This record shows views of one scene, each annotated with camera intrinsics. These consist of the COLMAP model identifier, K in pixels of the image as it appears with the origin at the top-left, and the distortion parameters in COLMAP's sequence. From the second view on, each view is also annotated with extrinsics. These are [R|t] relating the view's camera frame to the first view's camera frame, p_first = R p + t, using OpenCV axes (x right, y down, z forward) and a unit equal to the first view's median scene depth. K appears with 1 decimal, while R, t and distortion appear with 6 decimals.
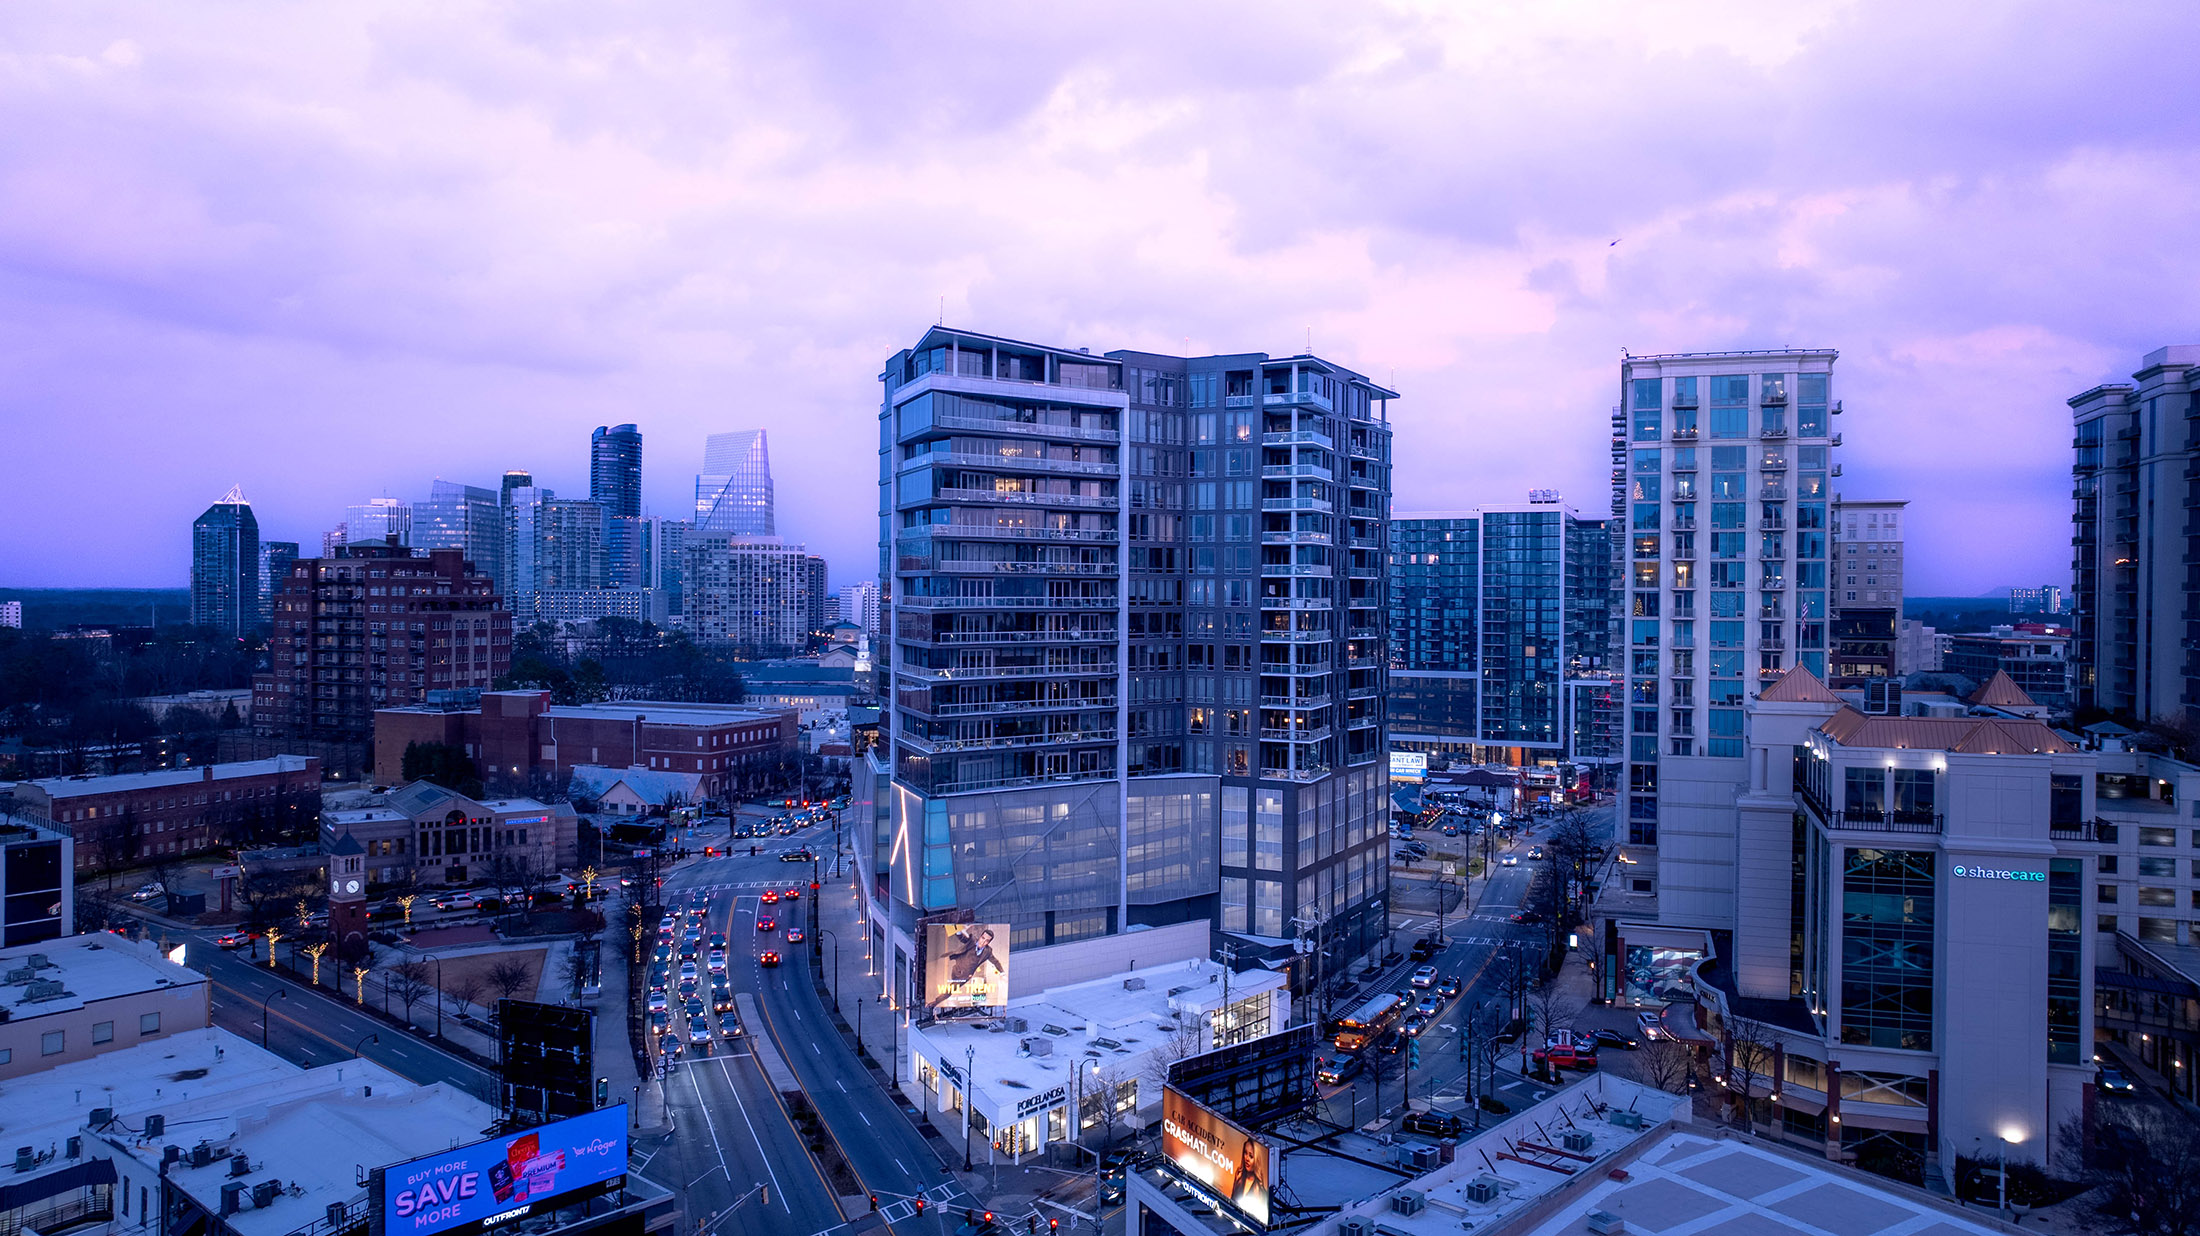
lens RADIAL K [[1605.3, 0, 1100.0], [0, 1605.3, 618.0], [0, 0, 1]] dist [0.026172, -0.110475]
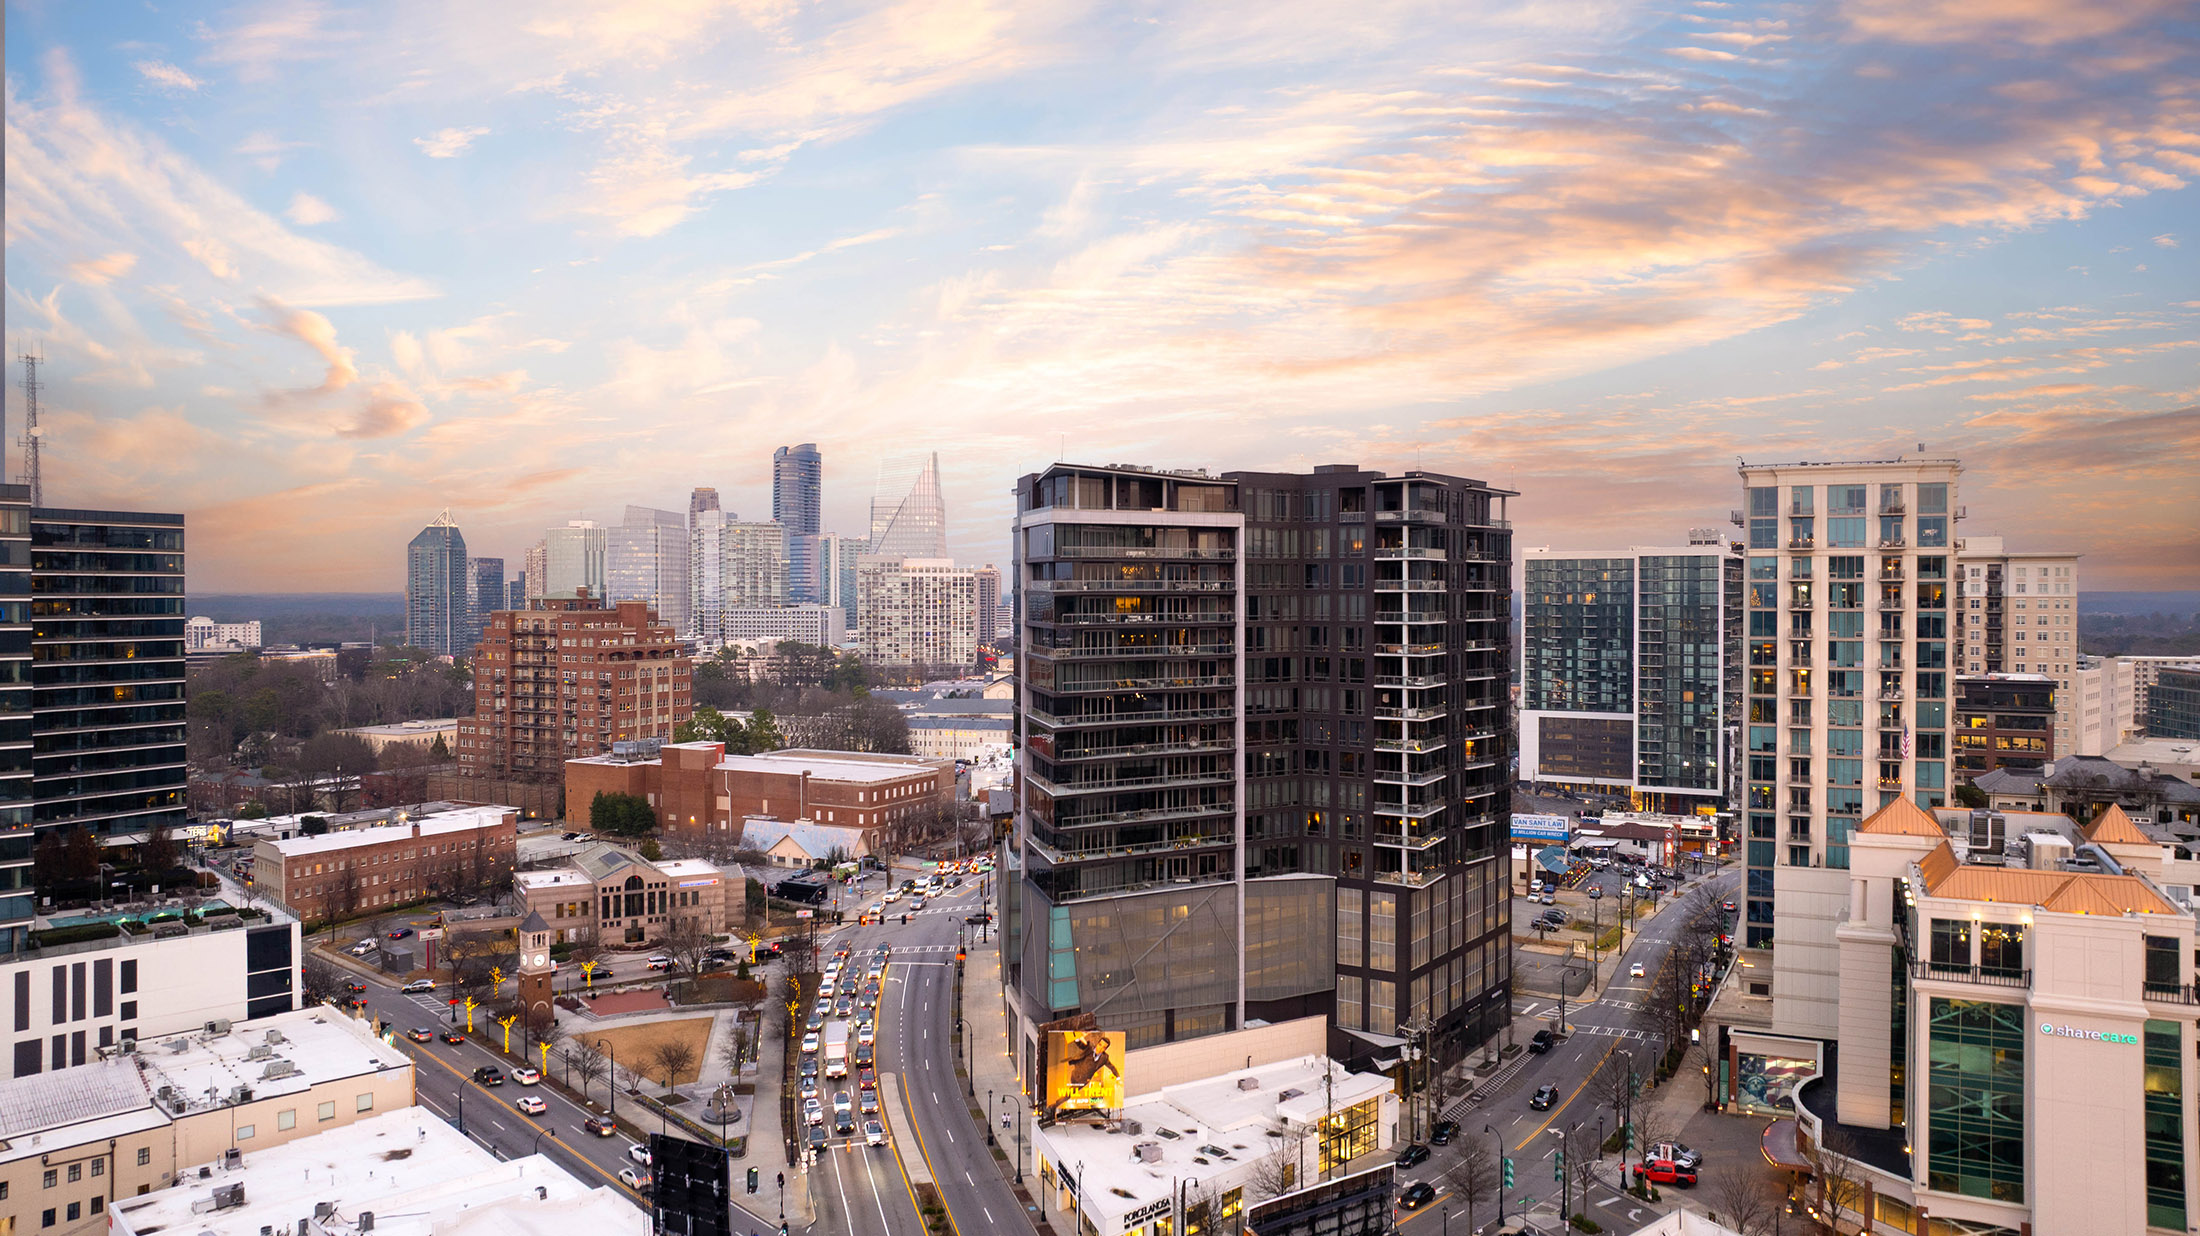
lens RADIAL K [[1610.0, 0, 1100.0], [0, 1610.0, 618.0], [0, 0, 1]] dist [-0.001062, -0.003630]
pose [[0.993940, -0.004173, -0.109842, 0.038100], [0.004684, 0.999979, 0.004401, -0.074091], [0.109821, -0.004889, 0.993939, -0.049881]]
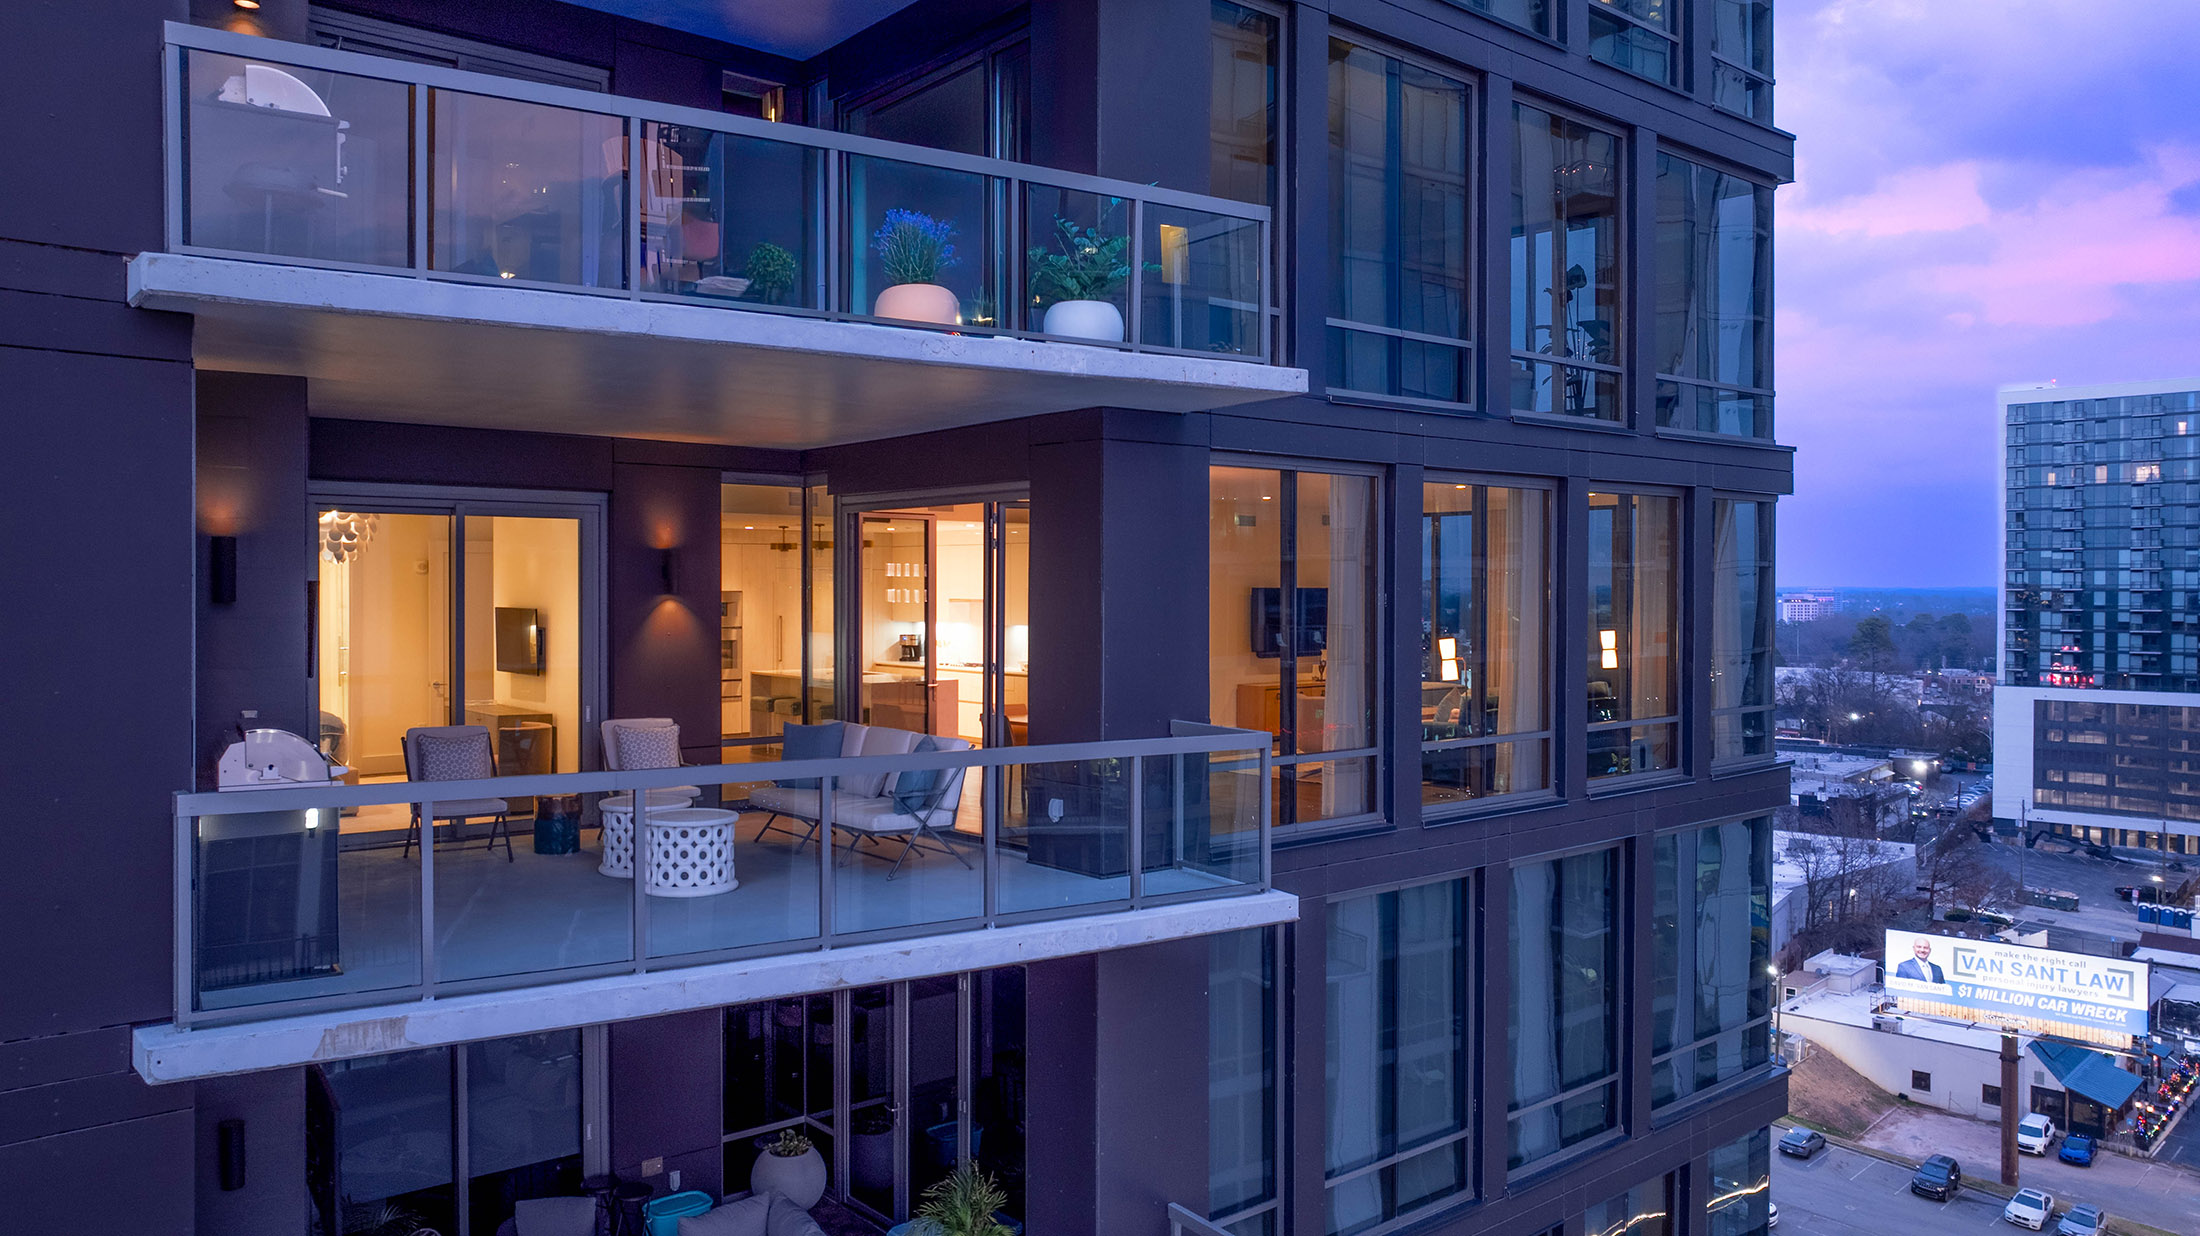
lens RADIAL K [[1466.5, 0, 1100.0], [0, 1466.5, 618.0], [0, 0, 1]] dist [-0.001882, -0.001342]
pose [[0.918393, -0.001655, -0.395666, 0.205317], [0.002808, 0.999993, 0.002334, 0.018065], [0.395659, -0.003254, 0.918392, 1.053485]]
